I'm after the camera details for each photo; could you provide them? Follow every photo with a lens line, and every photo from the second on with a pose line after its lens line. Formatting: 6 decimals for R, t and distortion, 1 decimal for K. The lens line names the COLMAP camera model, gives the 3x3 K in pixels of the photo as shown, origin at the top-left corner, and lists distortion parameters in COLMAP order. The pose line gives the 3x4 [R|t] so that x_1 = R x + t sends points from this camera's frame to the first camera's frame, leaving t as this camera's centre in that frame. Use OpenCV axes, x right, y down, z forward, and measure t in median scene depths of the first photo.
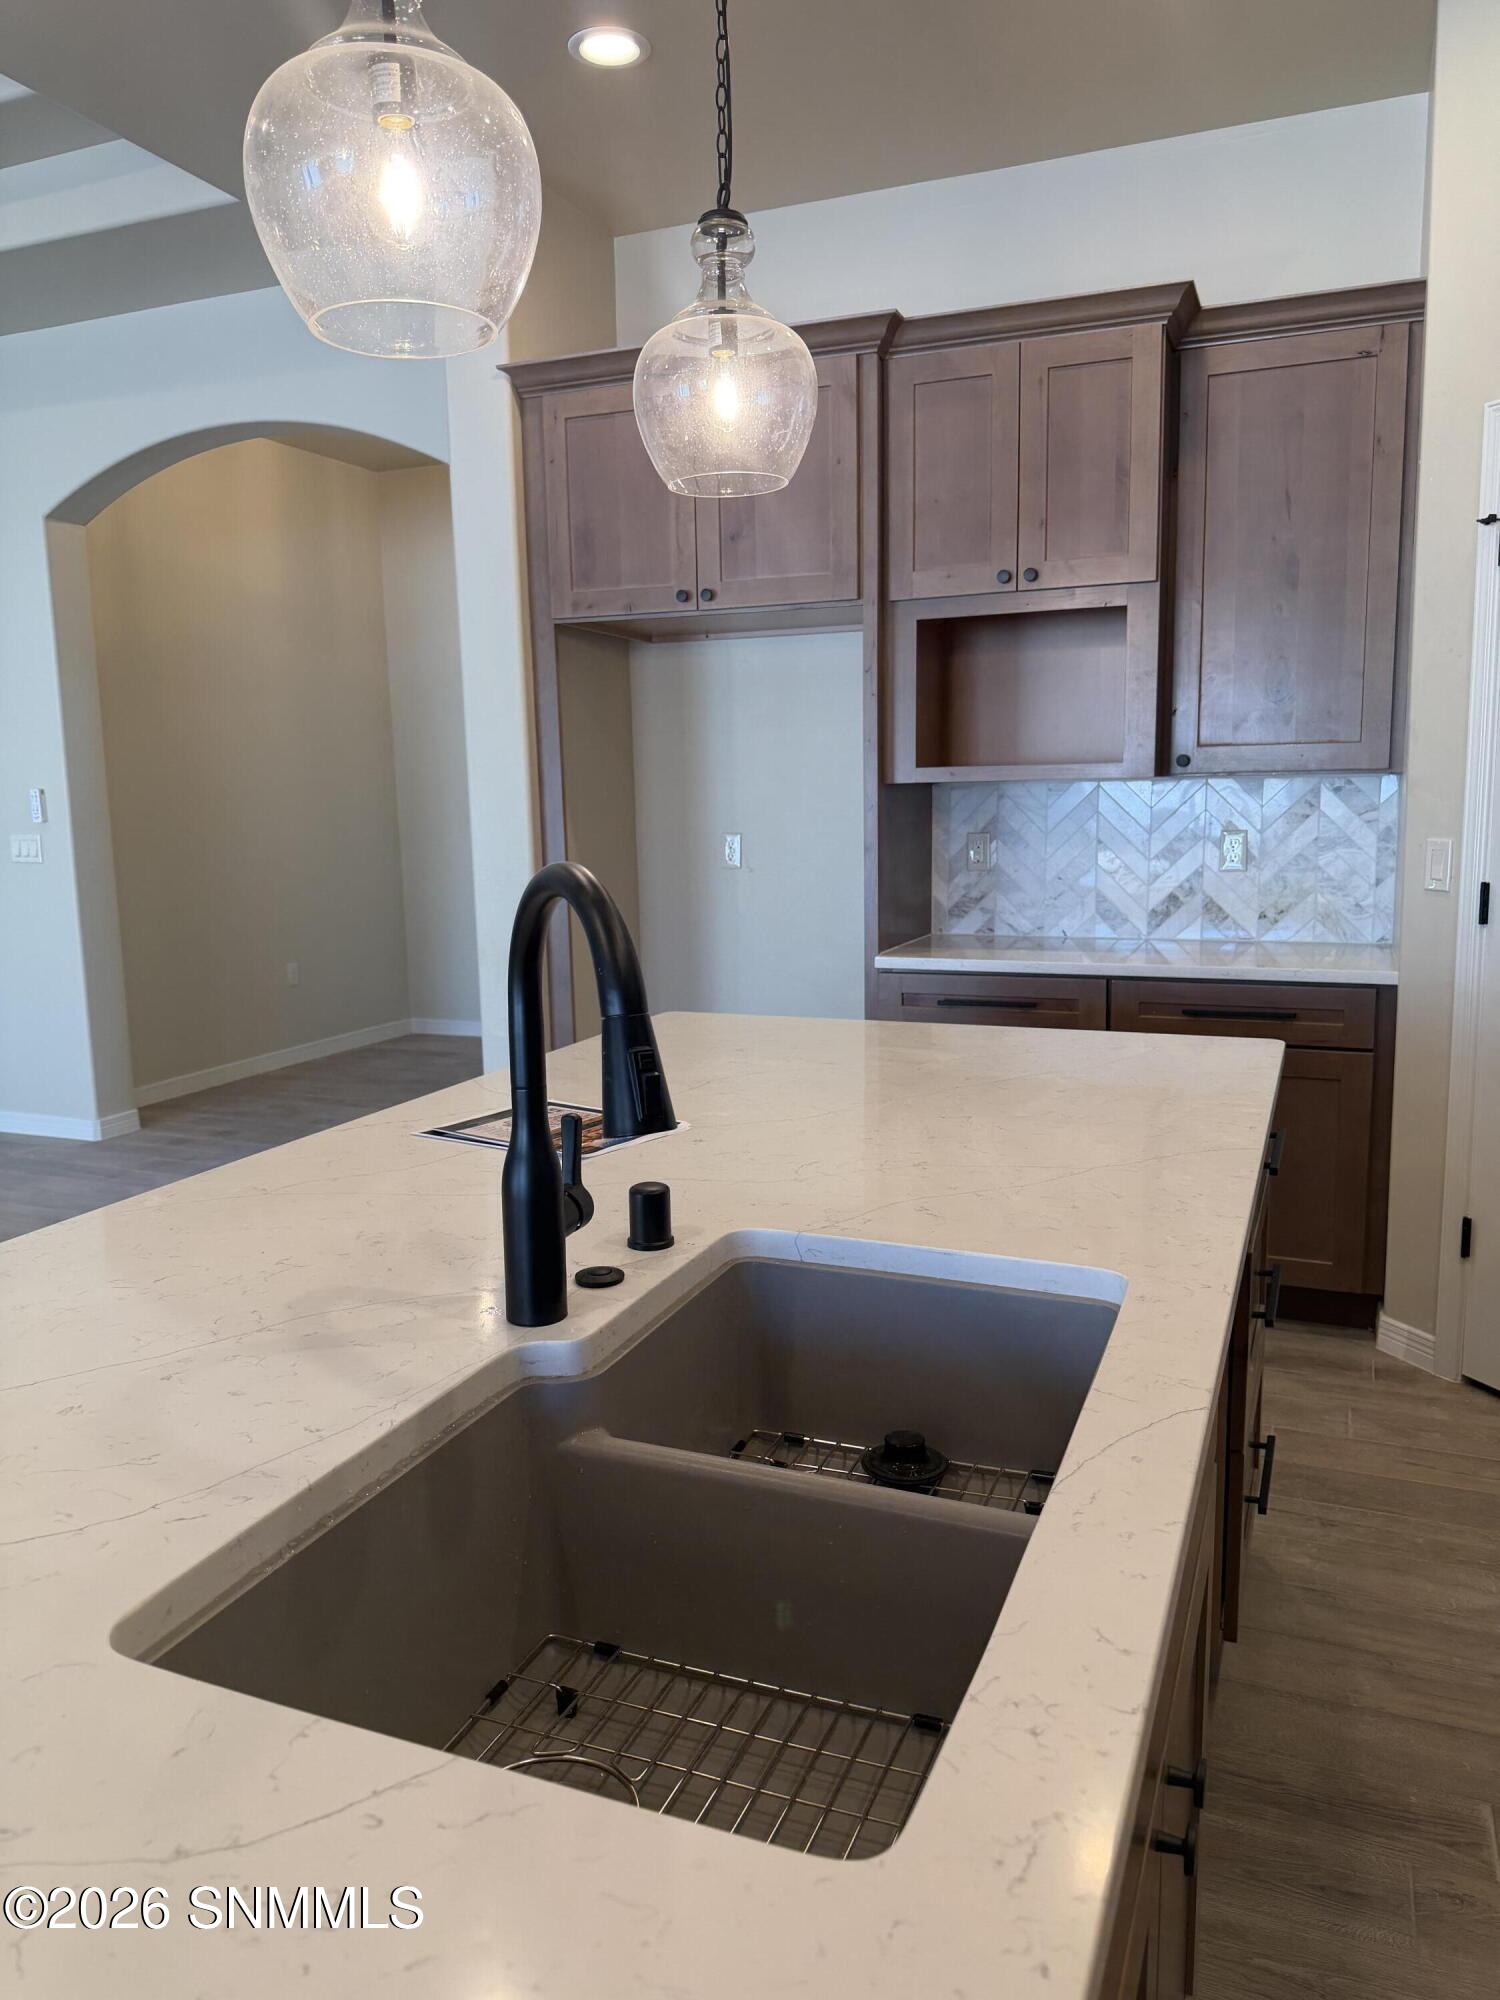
lens RADIAL K [[1421.9, 0, 751.2], [0, 1421.9, 998.7], [0, 0, 1]] dist [-0.016935, -0.015599]
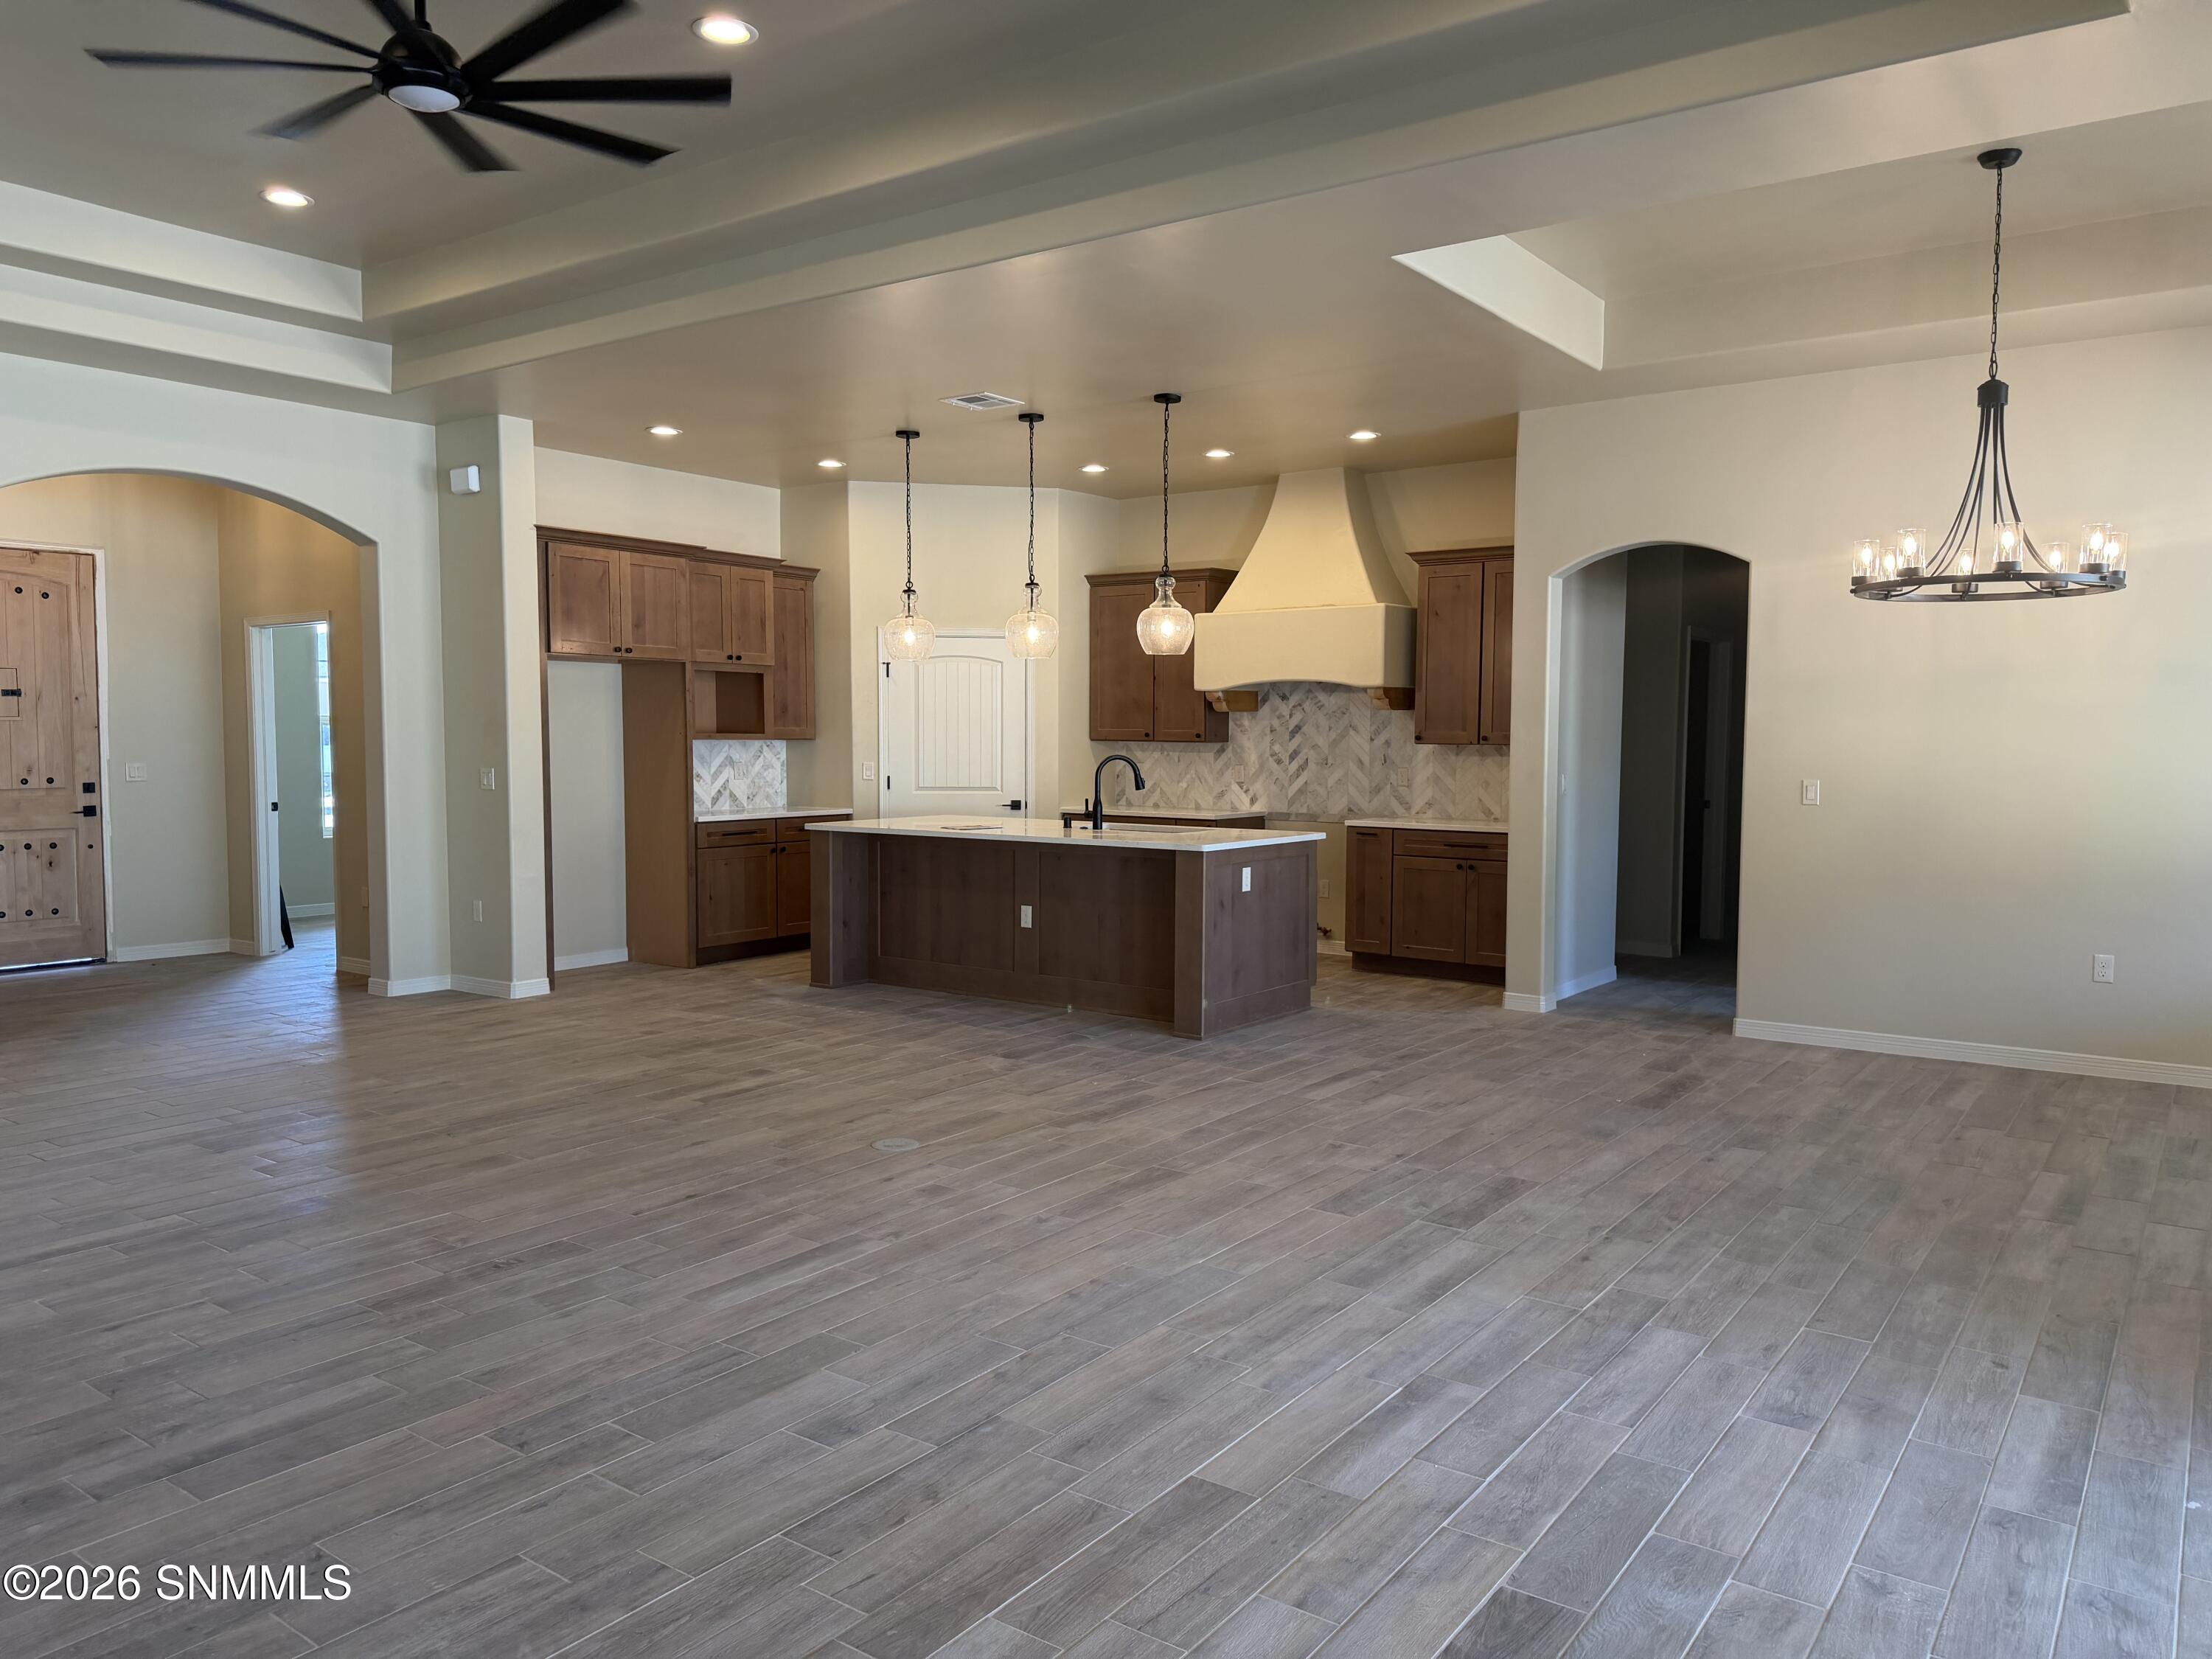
lens RADIAL K [[1572.6, 0, 1106.4], [0, 1572.6, 833.2], [0, 0, 1]] dist [-0.016935, -0.015599]
pose [[0.231576, -0.044122, 0.971816, -2.127697], [0.138249, 0.990325, 0.012018, 0.053889], [-0.962943, 0.131570, 0.235435, -0.202269]]
